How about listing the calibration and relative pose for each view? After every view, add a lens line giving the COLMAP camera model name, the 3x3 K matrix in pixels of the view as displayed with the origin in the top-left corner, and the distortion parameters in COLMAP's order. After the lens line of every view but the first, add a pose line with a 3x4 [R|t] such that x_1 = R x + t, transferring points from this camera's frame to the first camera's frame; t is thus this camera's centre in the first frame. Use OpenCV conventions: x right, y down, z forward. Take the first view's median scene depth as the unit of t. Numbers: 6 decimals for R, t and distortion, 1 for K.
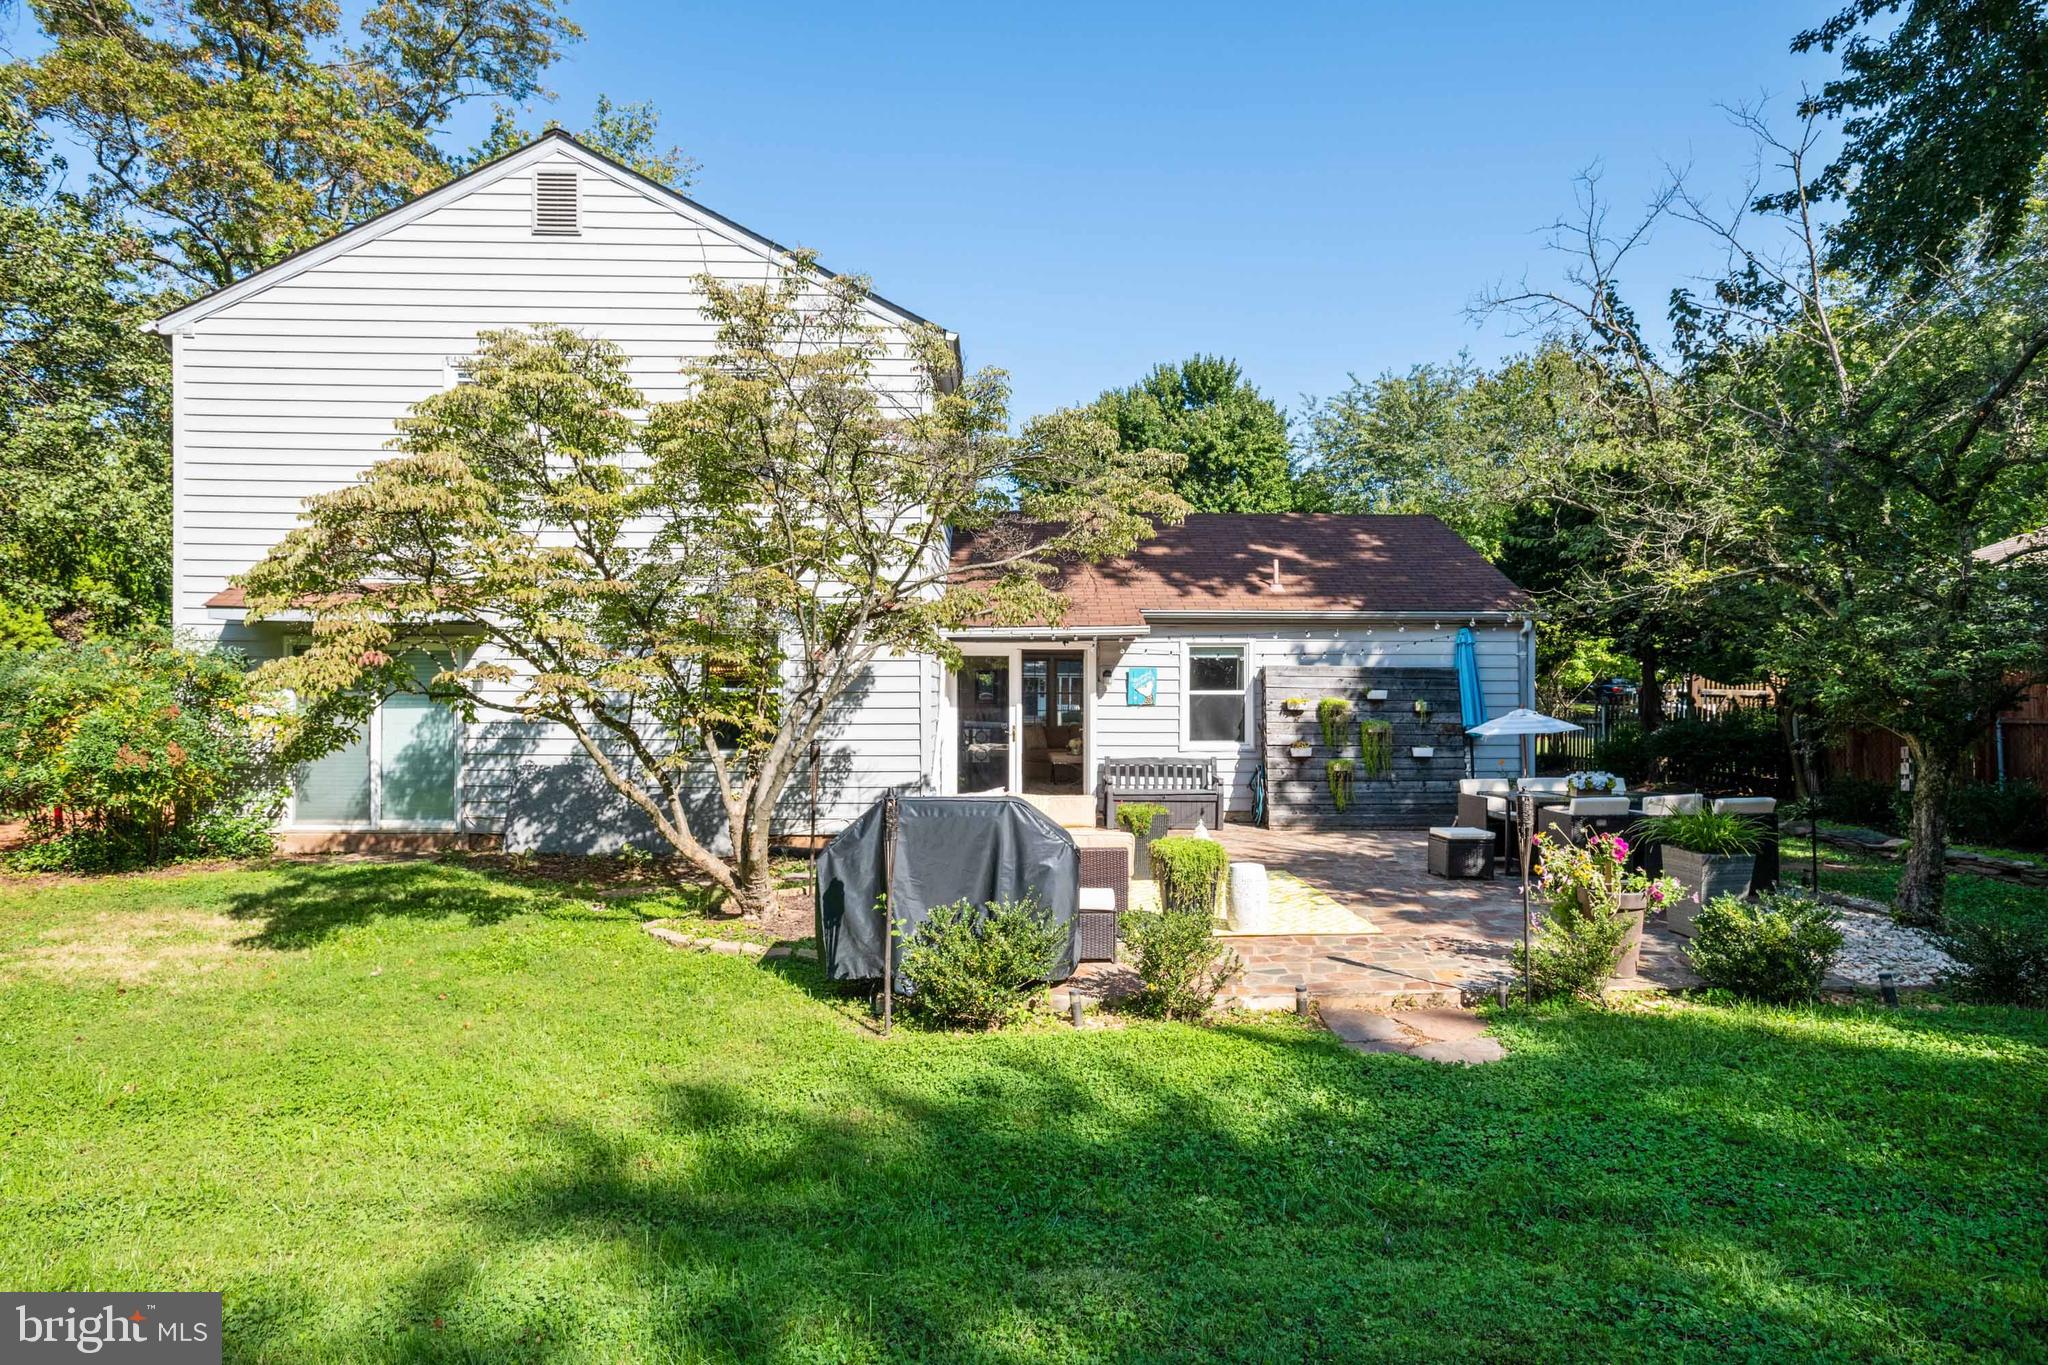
lens RADIAL K [[1119.7, 0, 1031.9], [0, 1119.7, 680.1], [0, 0, 1]] dist [-0.014988, 0.023035]
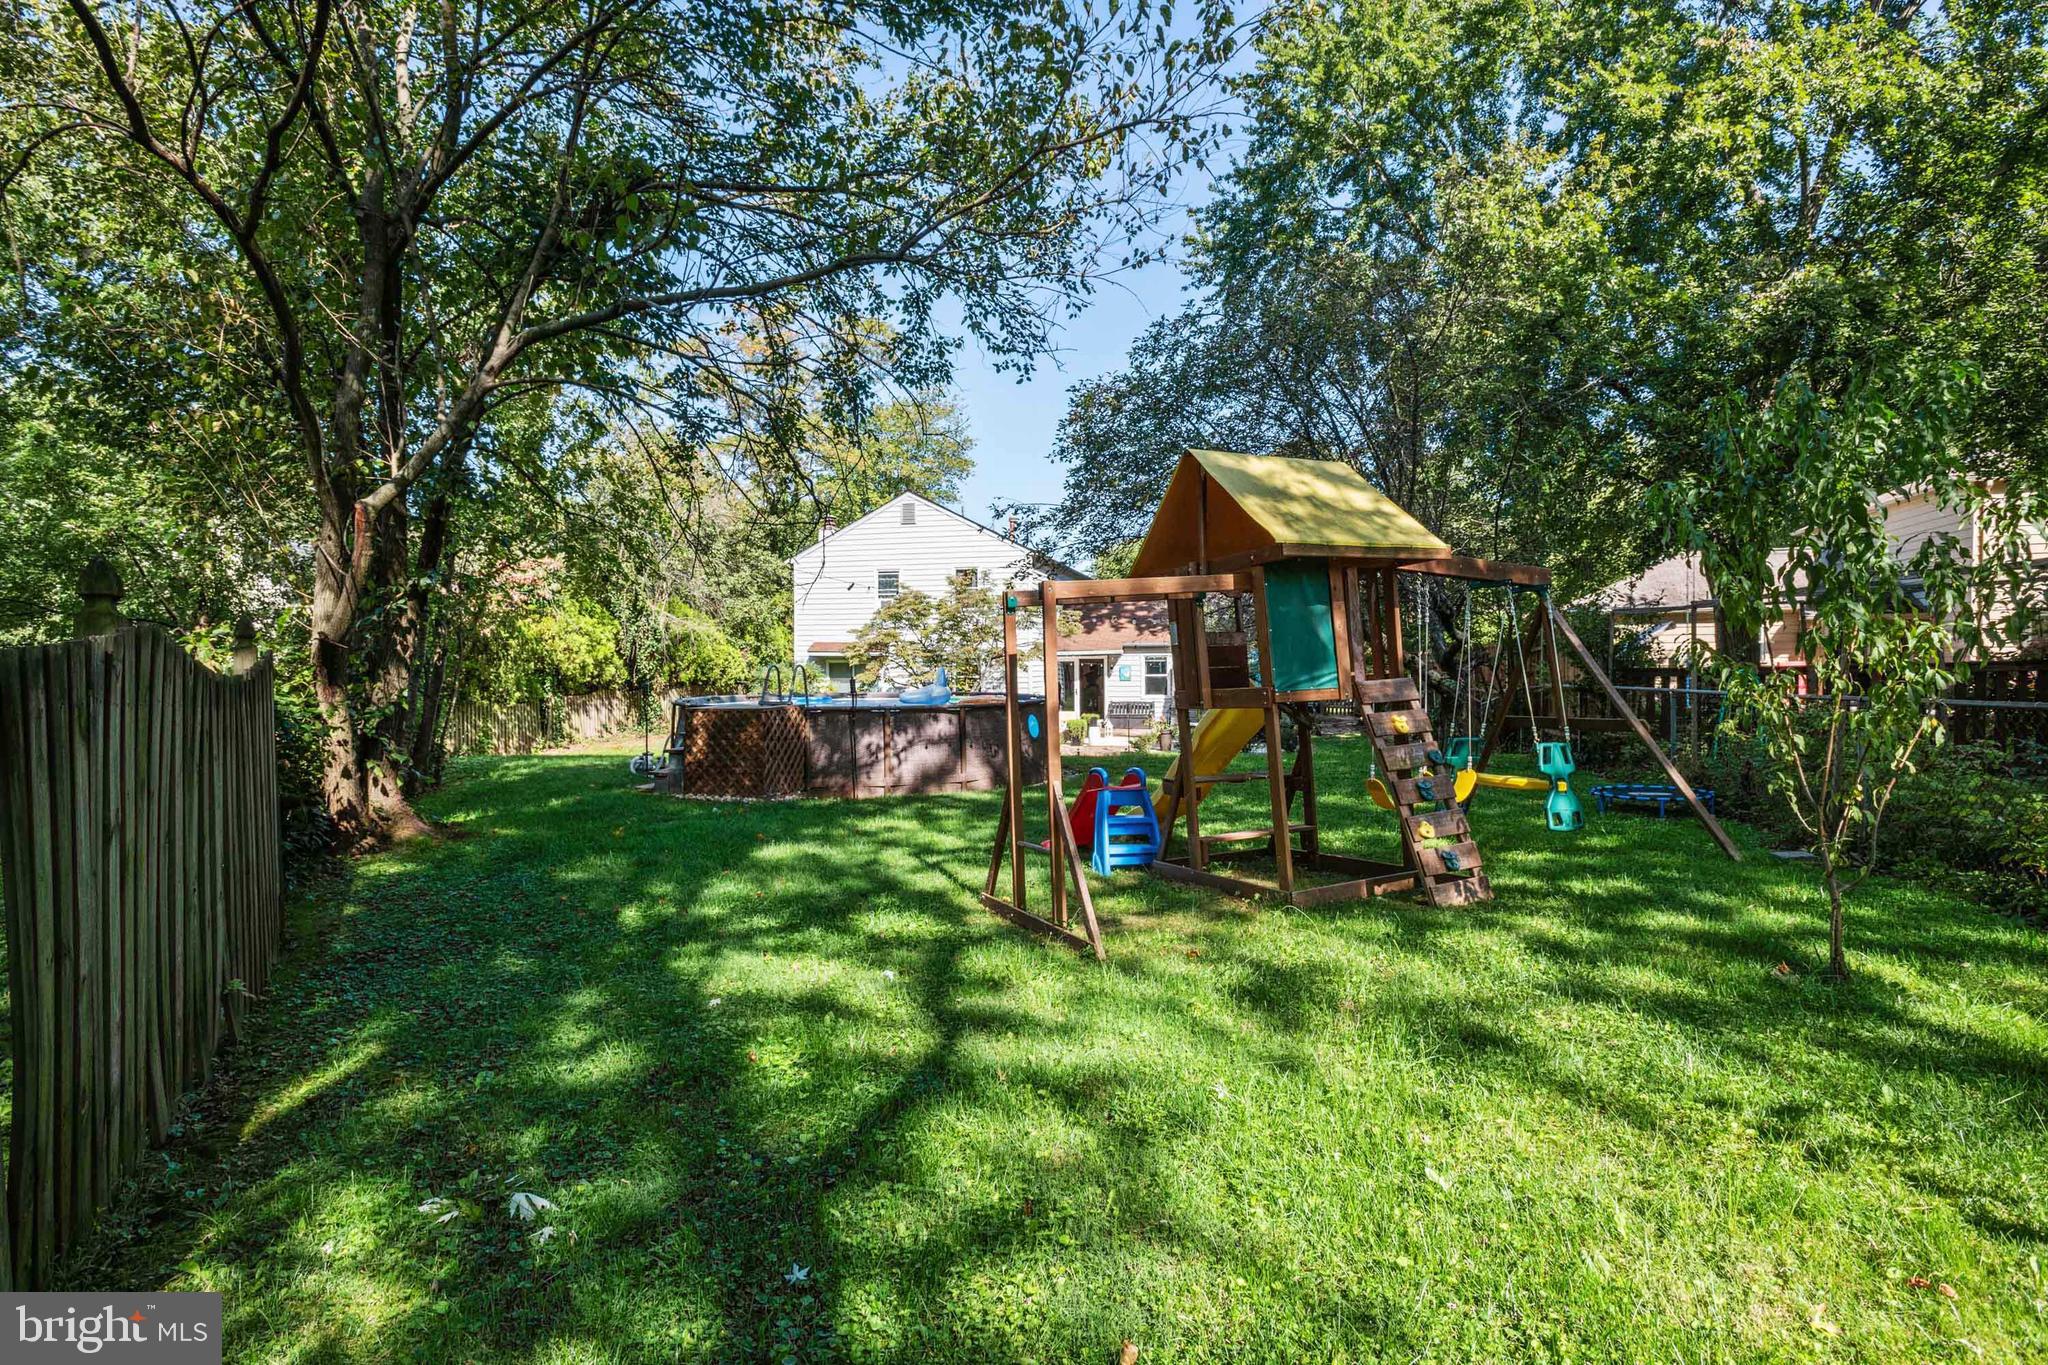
lens RADIAL K [[986.8, 0, 1024.0], [0, 986.8, 682.5], [0, 0, 1]] dist [0.003009, 0.000680]
pose [[0.966419, -0.004960, -0.256923, 0.466522], [0.011656, 0.999631, 0.024547, -0.031948], [0.256706, -0.026718, 0.966120, -1.262281]]
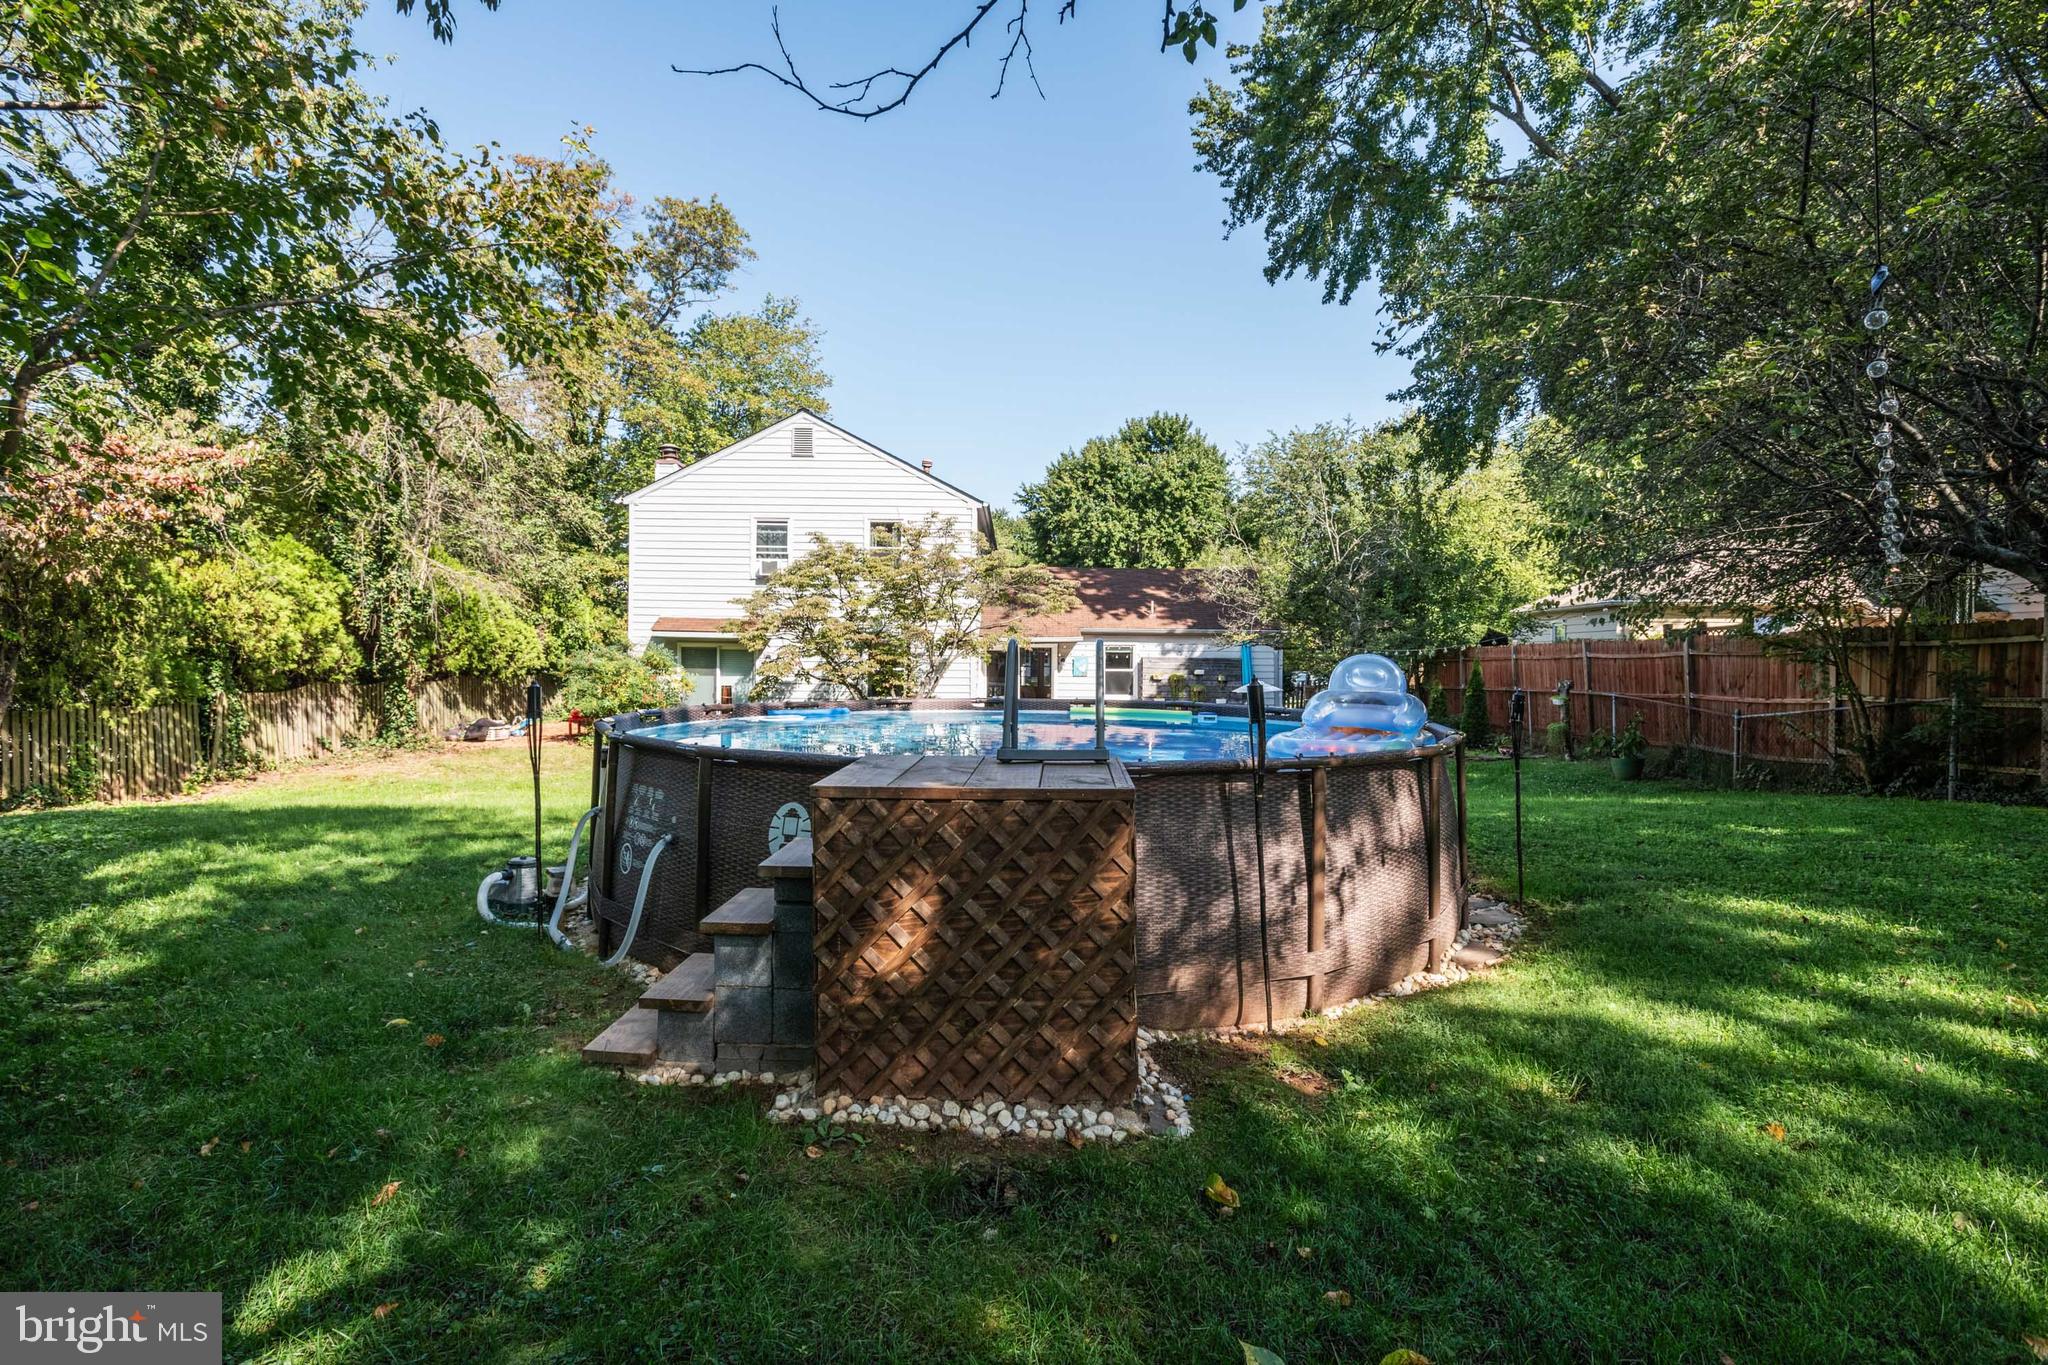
lens RADIAL K [[976.0, 0, 1026.1], [0, 976.0, 674.3], [0, 0, 1]] dist [-0.020001, 0.016904]
pose [[0.999894, 0.005504, -0.013472, 0.026935], [-0.005168, 0.999678, 0.024845, -0.024430], [0.013605, -0.024773, 0.999601, -0.749329]]
